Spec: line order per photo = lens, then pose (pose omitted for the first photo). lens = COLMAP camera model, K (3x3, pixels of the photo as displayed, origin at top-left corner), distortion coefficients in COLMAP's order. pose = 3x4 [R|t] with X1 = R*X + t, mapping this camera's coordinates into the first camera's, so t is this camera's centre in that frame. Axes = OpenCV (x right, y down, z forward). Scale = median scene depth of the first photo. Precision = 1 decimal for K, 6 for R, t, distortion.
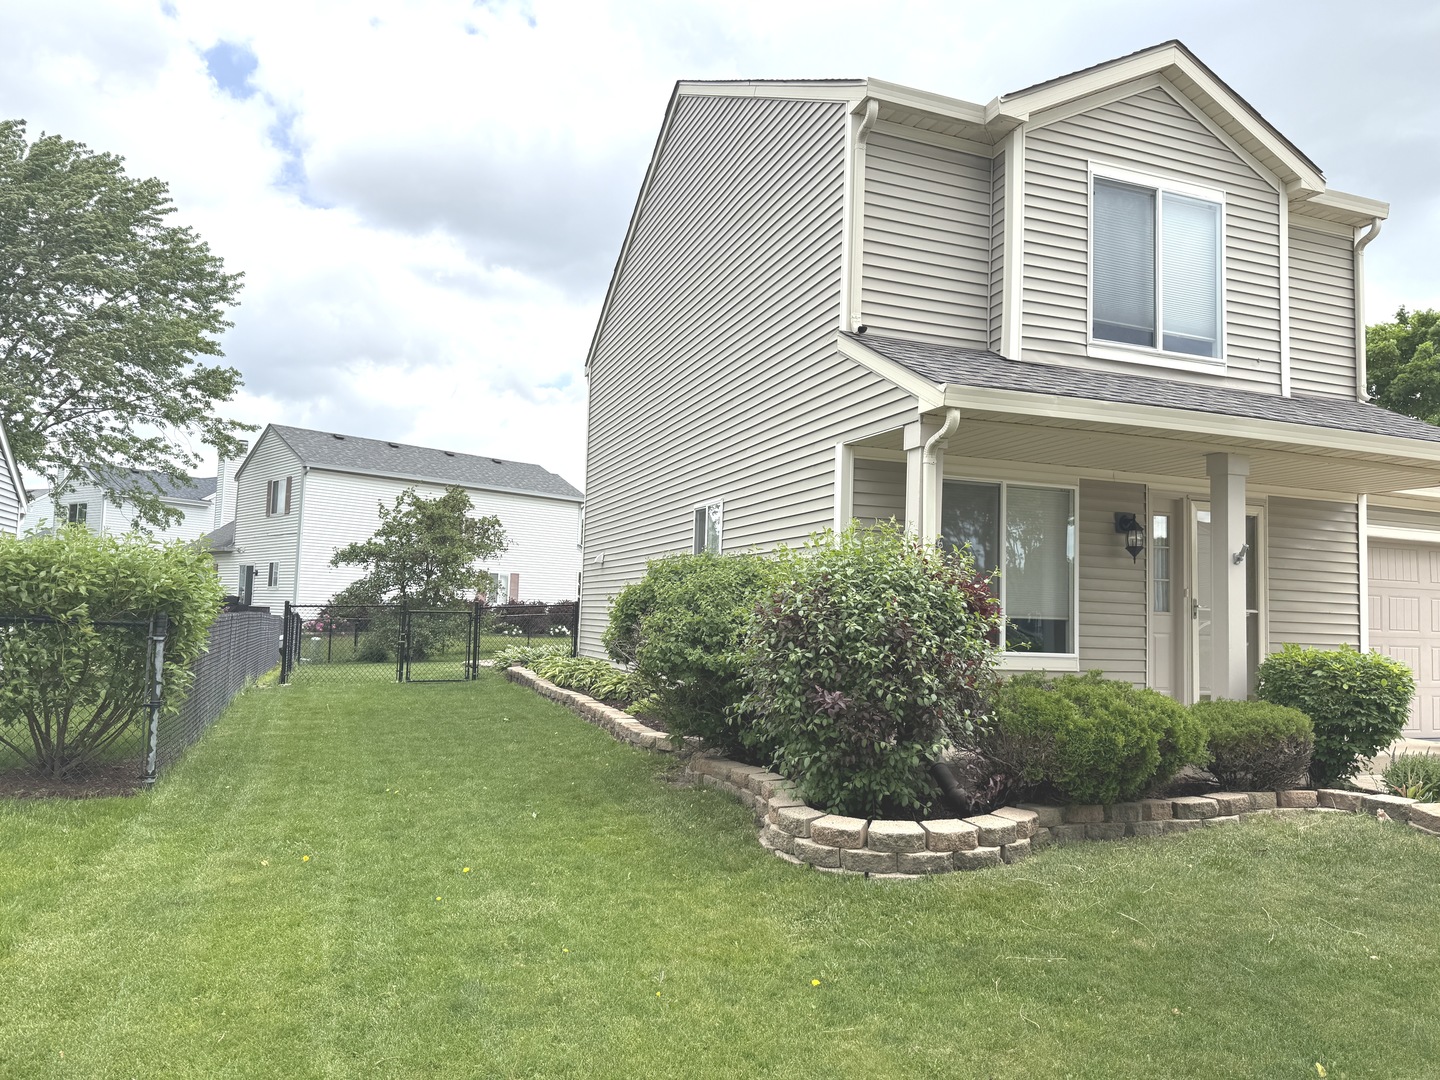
lens RADIAL K [[997.6, 0, 720.0], [0, 997.6, 540.0], [0, 0, 1]] dist [0.121599, -0.190263]
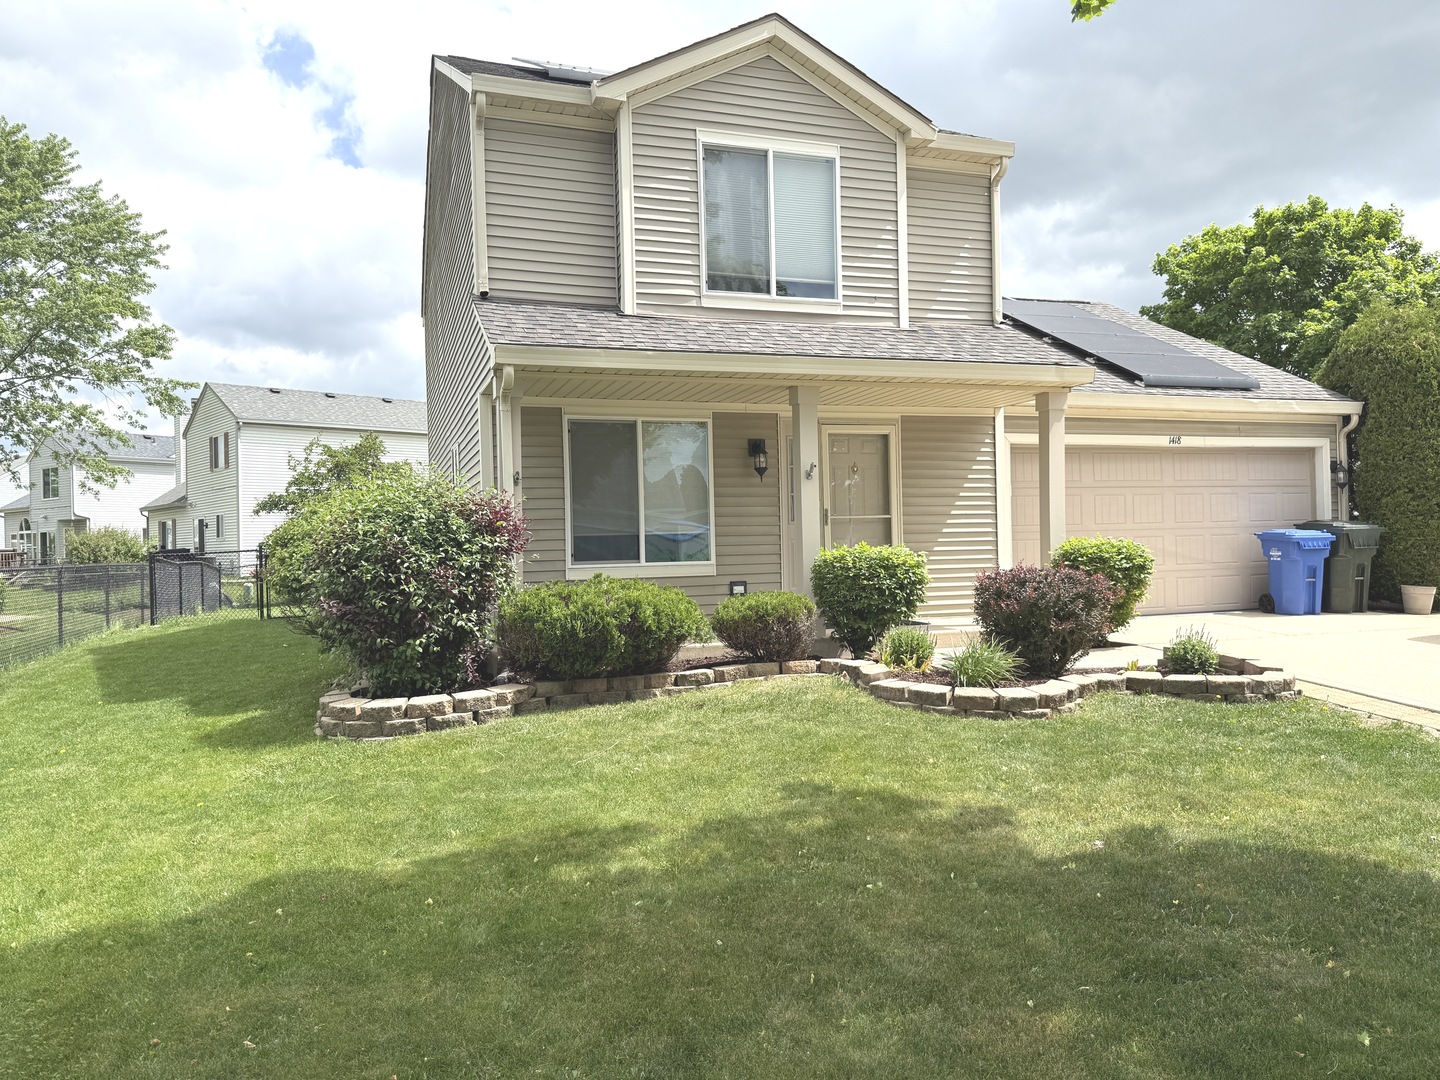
lens RADIAL K [[997.6, 0, 720.0], [0, 997.6, 540.0], [0, 0, 1]] dist [0.121599, -0.190263]
pose [[0.998447, -0.054173, -0.013028, 0.367606], [0.054979, 0.995845, 0.072589, 0.003234], [0.009041, -0.073192, 0.997277, -0.161202]]
